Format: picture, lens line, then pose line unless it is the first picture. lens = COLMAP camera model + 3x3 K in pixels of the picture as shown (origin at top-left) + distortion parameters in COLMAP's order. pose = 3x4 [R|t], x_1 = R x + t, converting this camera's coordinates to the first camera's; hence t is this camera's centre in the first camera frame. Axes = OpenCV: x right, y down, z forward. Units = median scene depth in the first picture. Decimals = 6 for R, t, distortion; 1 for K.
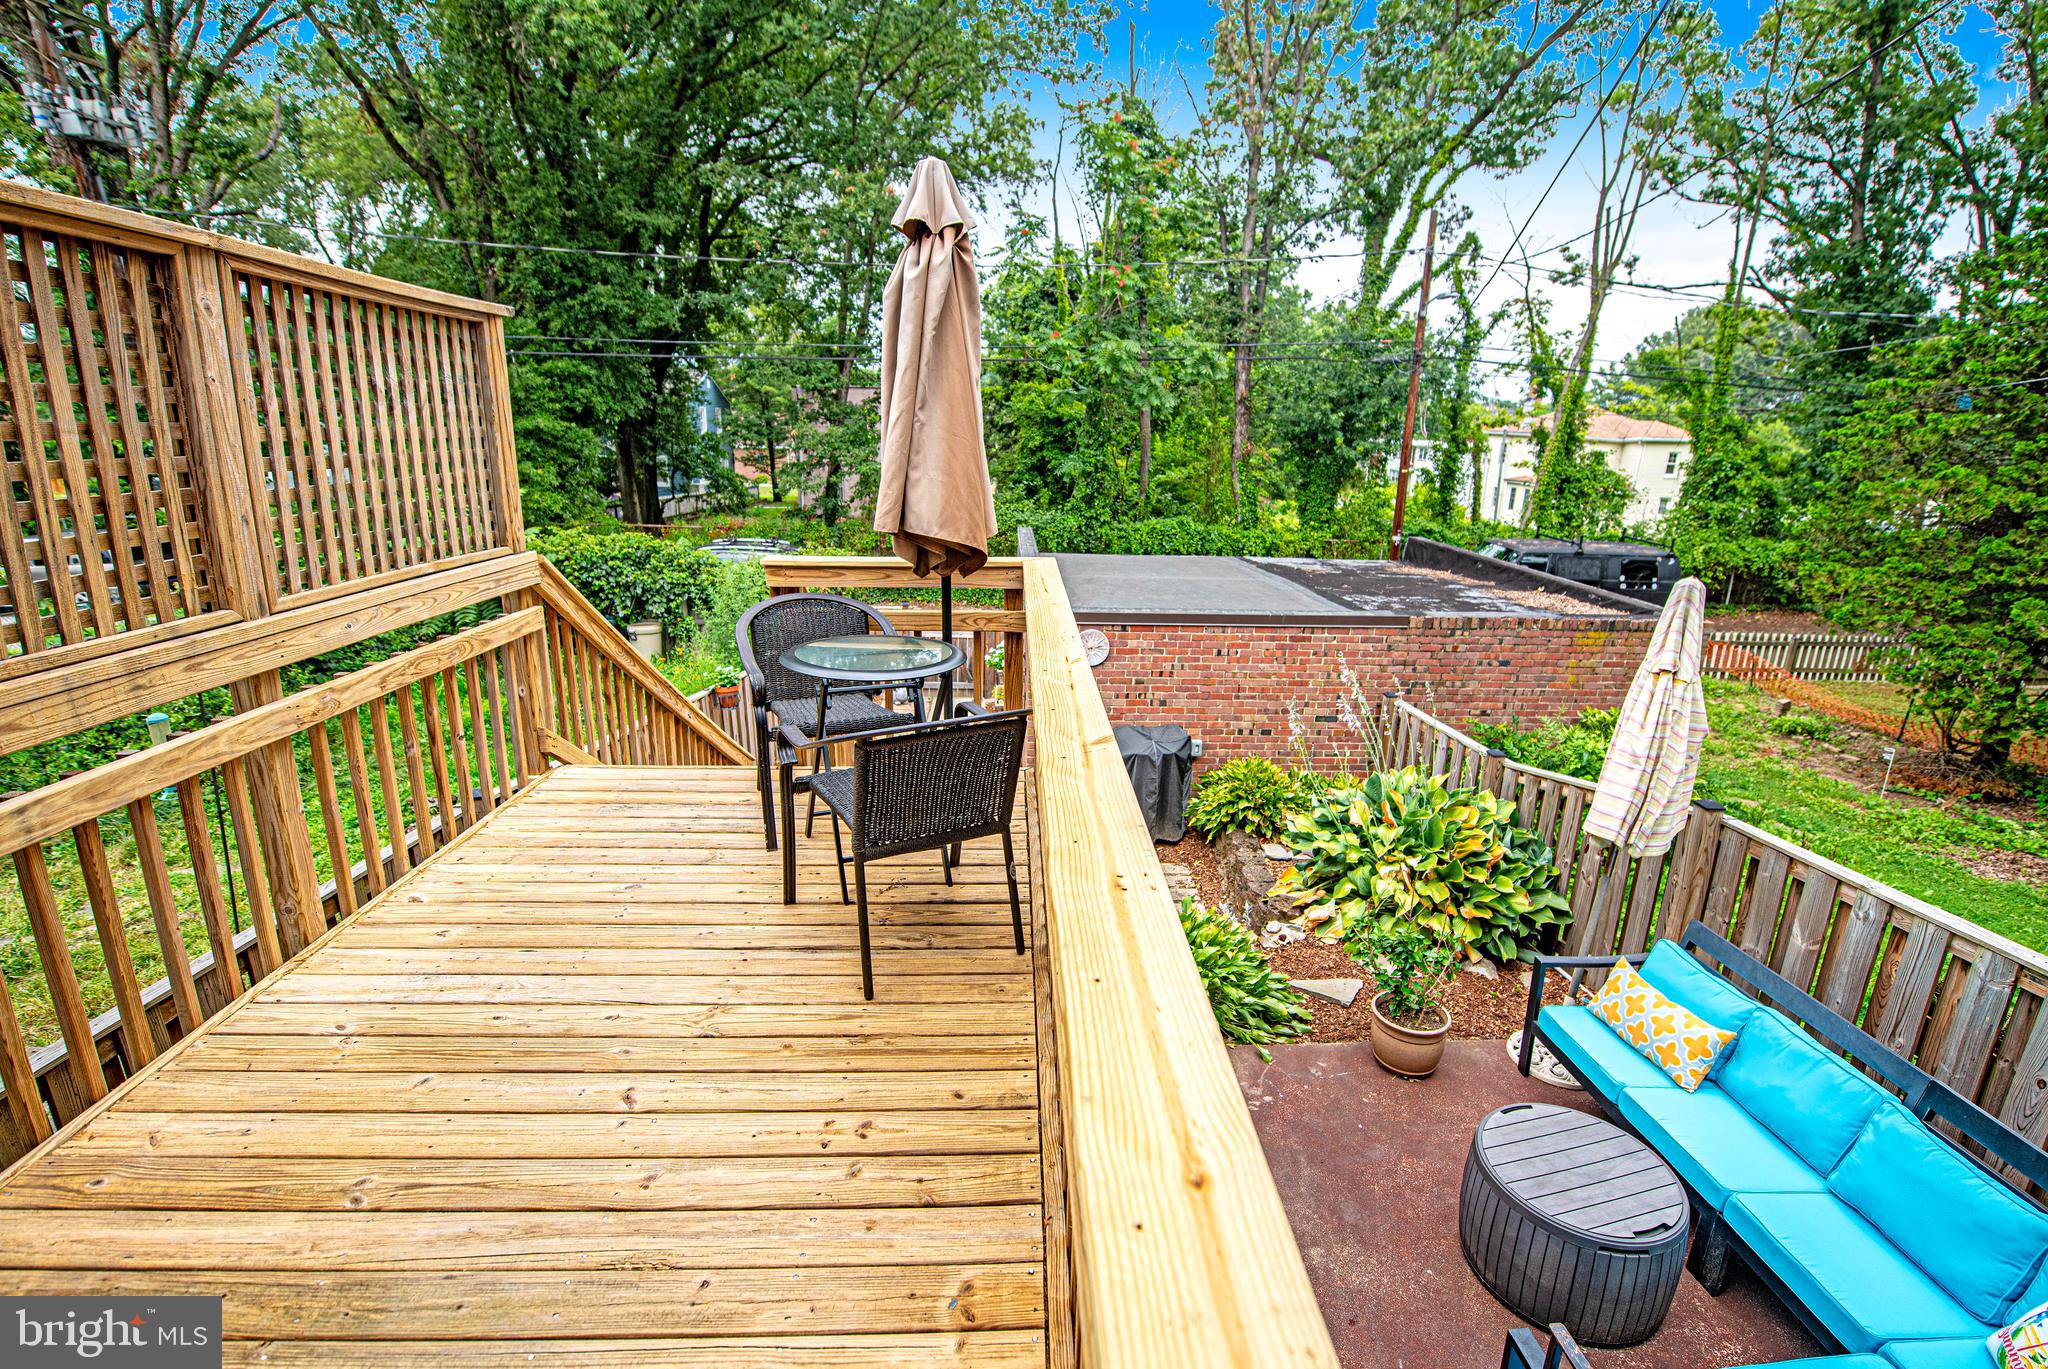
lens RADIAL K [[918.1, 0, 1054.8], [0, 918.1, 685.5], [0, 0, 1]] dist [-0.014639, -0.001959]
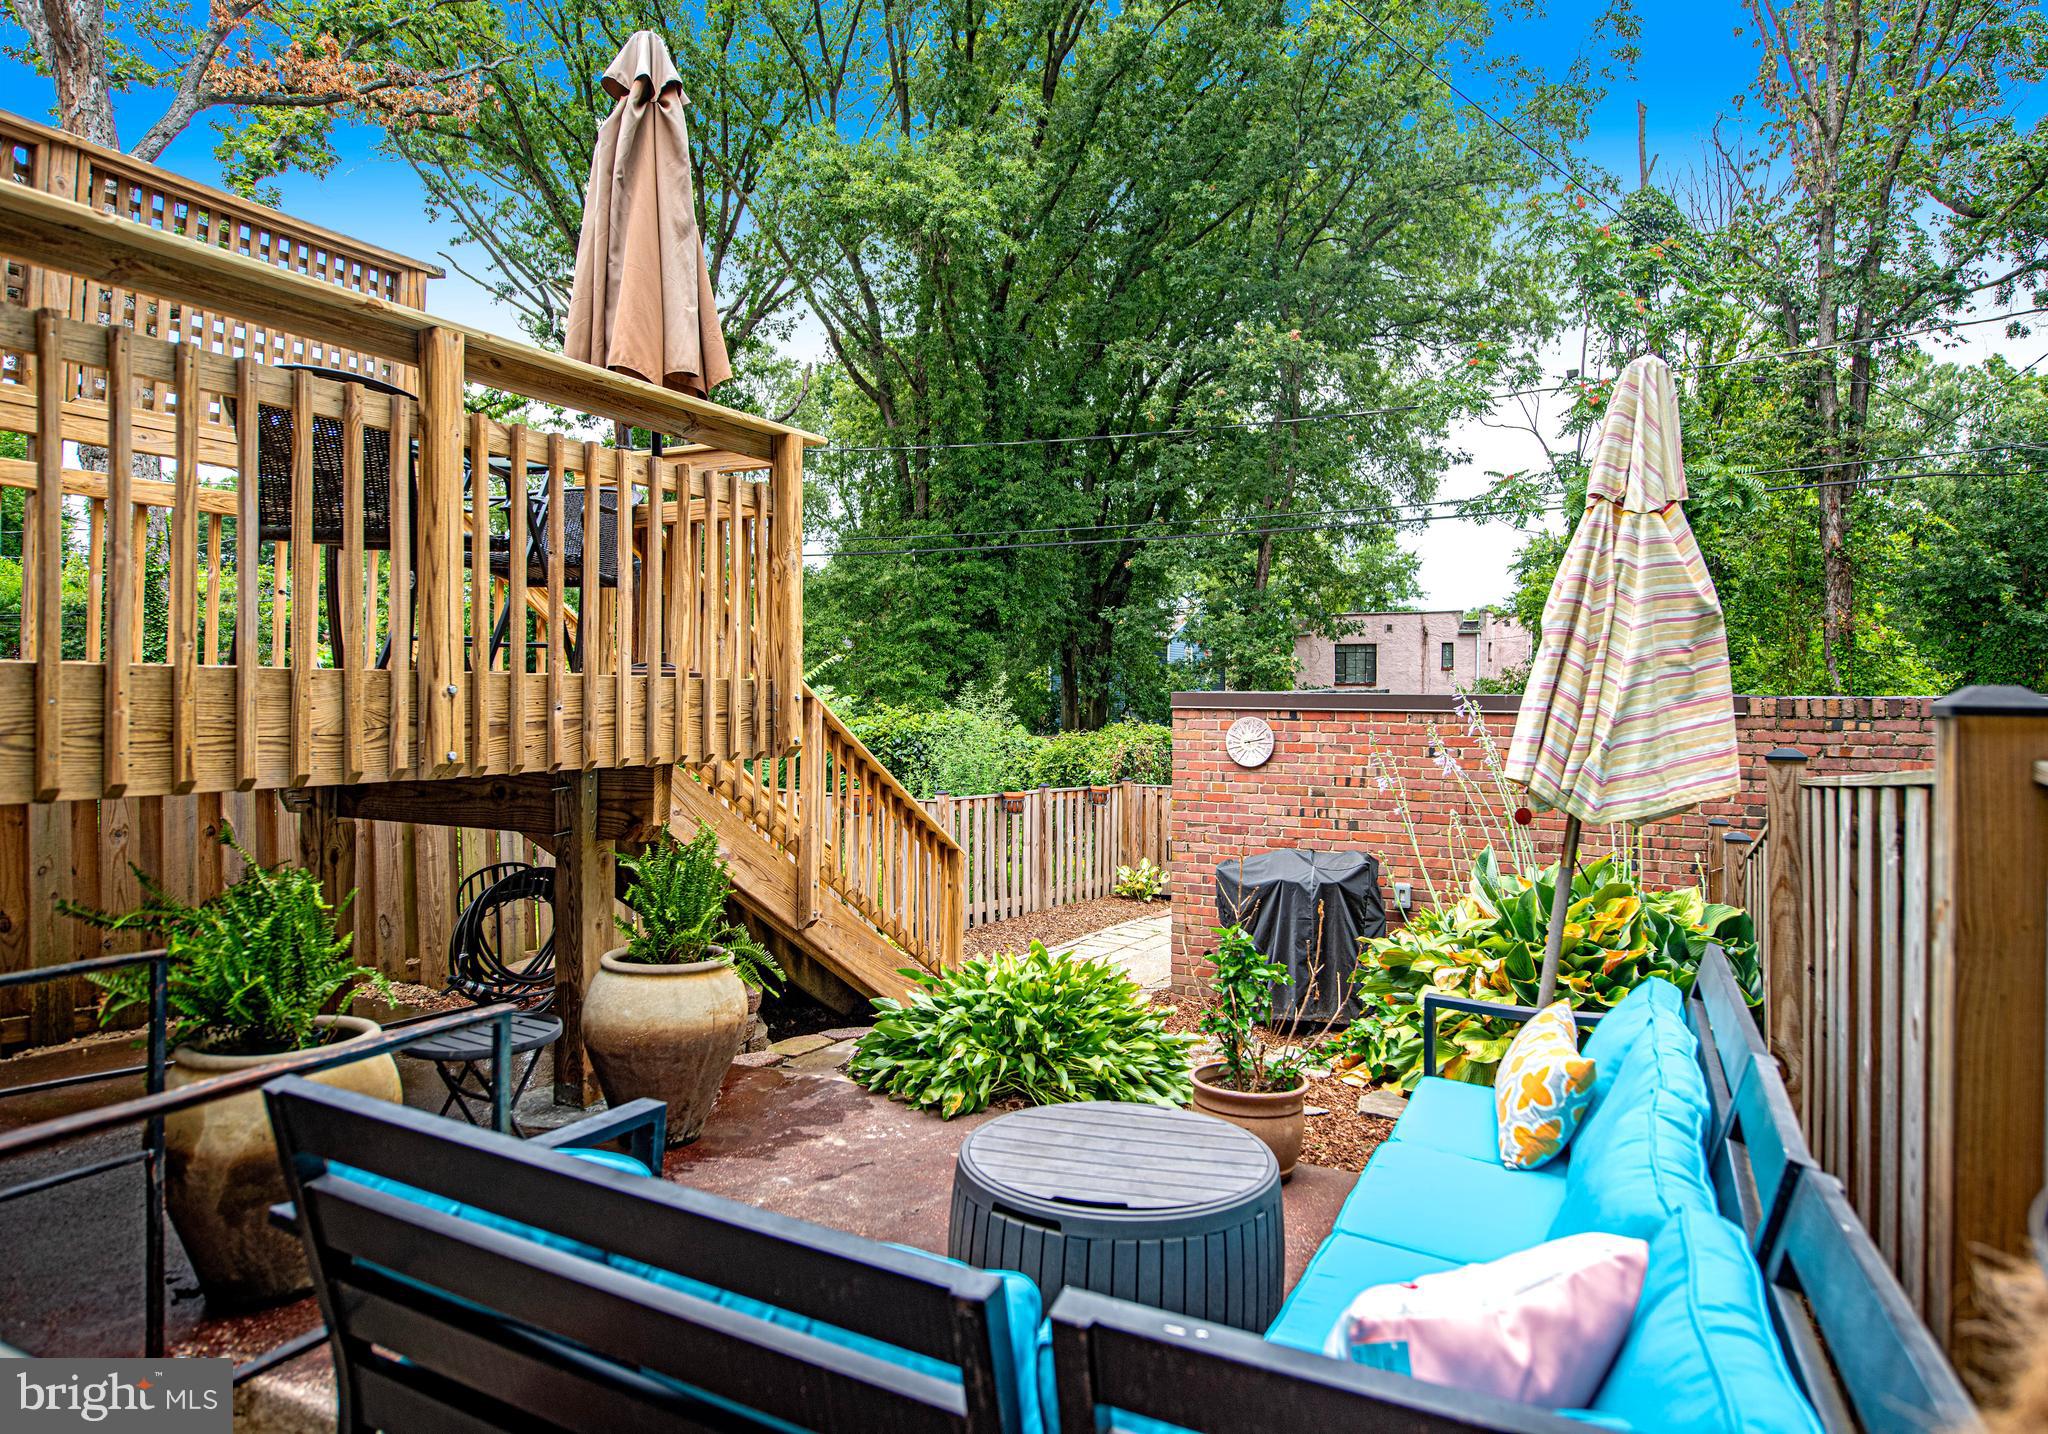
lens RADIAL K [[1216.0, 0, 1074.3], [0, 1216.0, 699.5], [0, 0, 1]] dist [0.001906, 0.002315]
pose [[0.877370, -0.015003, -0.479579, 0.307450], [-0.116923, 0.962695, -0.244023, 0.144737], [0.465349, 0.270173, 0.842886, 0.076396]]
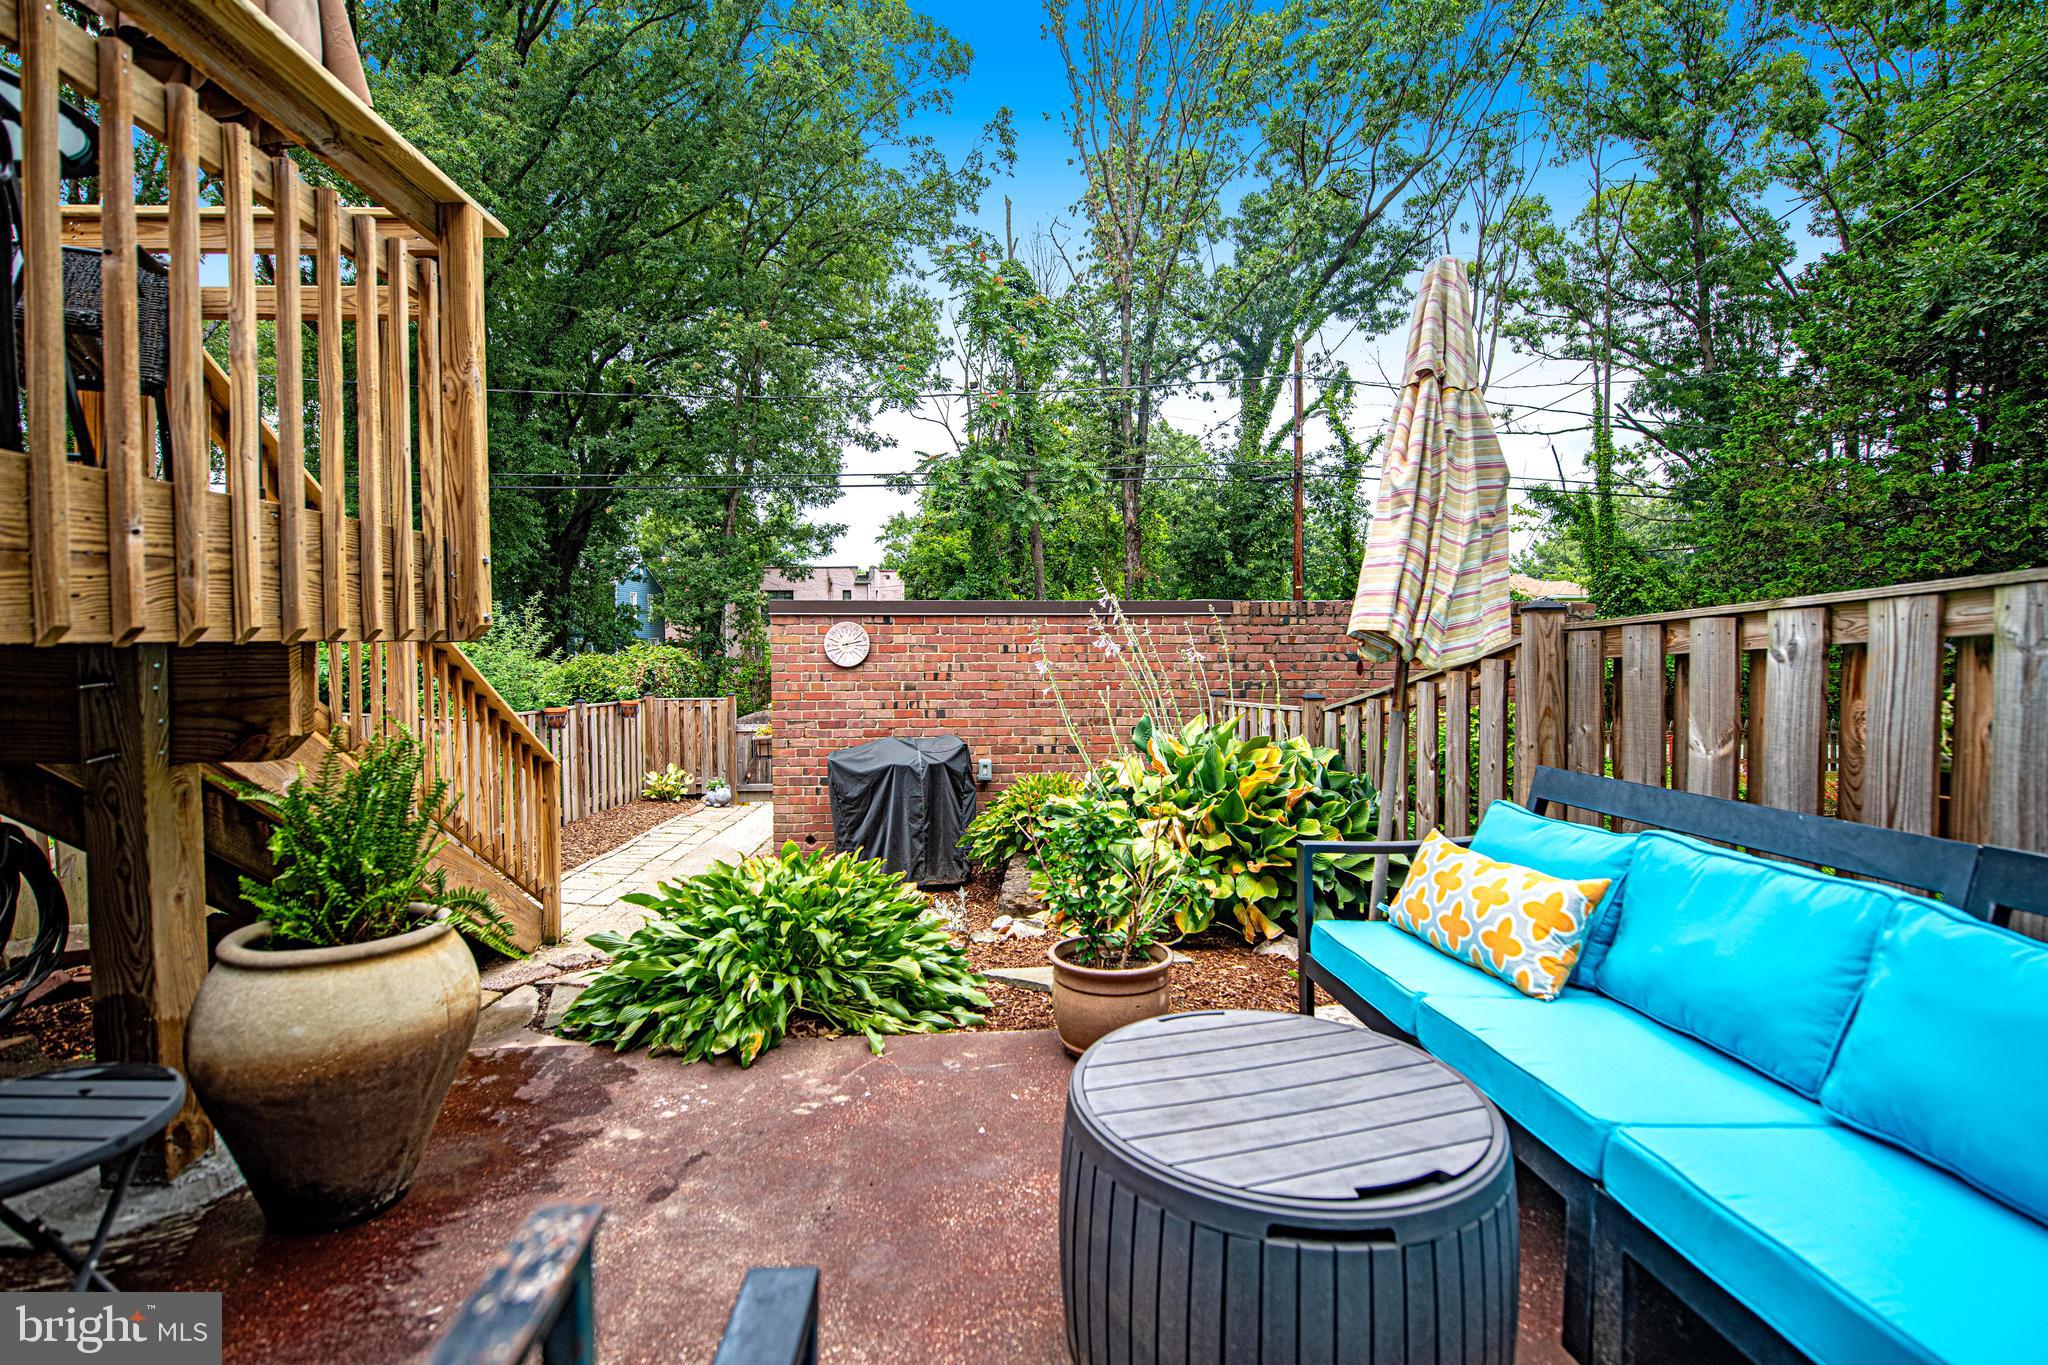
lens RADIAL K [[911.4, 0, 1030.9], [0, 911.4, 666.3], [0, 0, 1]] dist [-0.009981, -0.002472]
pose [[0.999352, -0.027141, 0.023652, 0.146477], [0.031970, 0.971118, -0.236446, 0.139889], [-0.016551, 0.237049, 0.971357, 0.165907]]
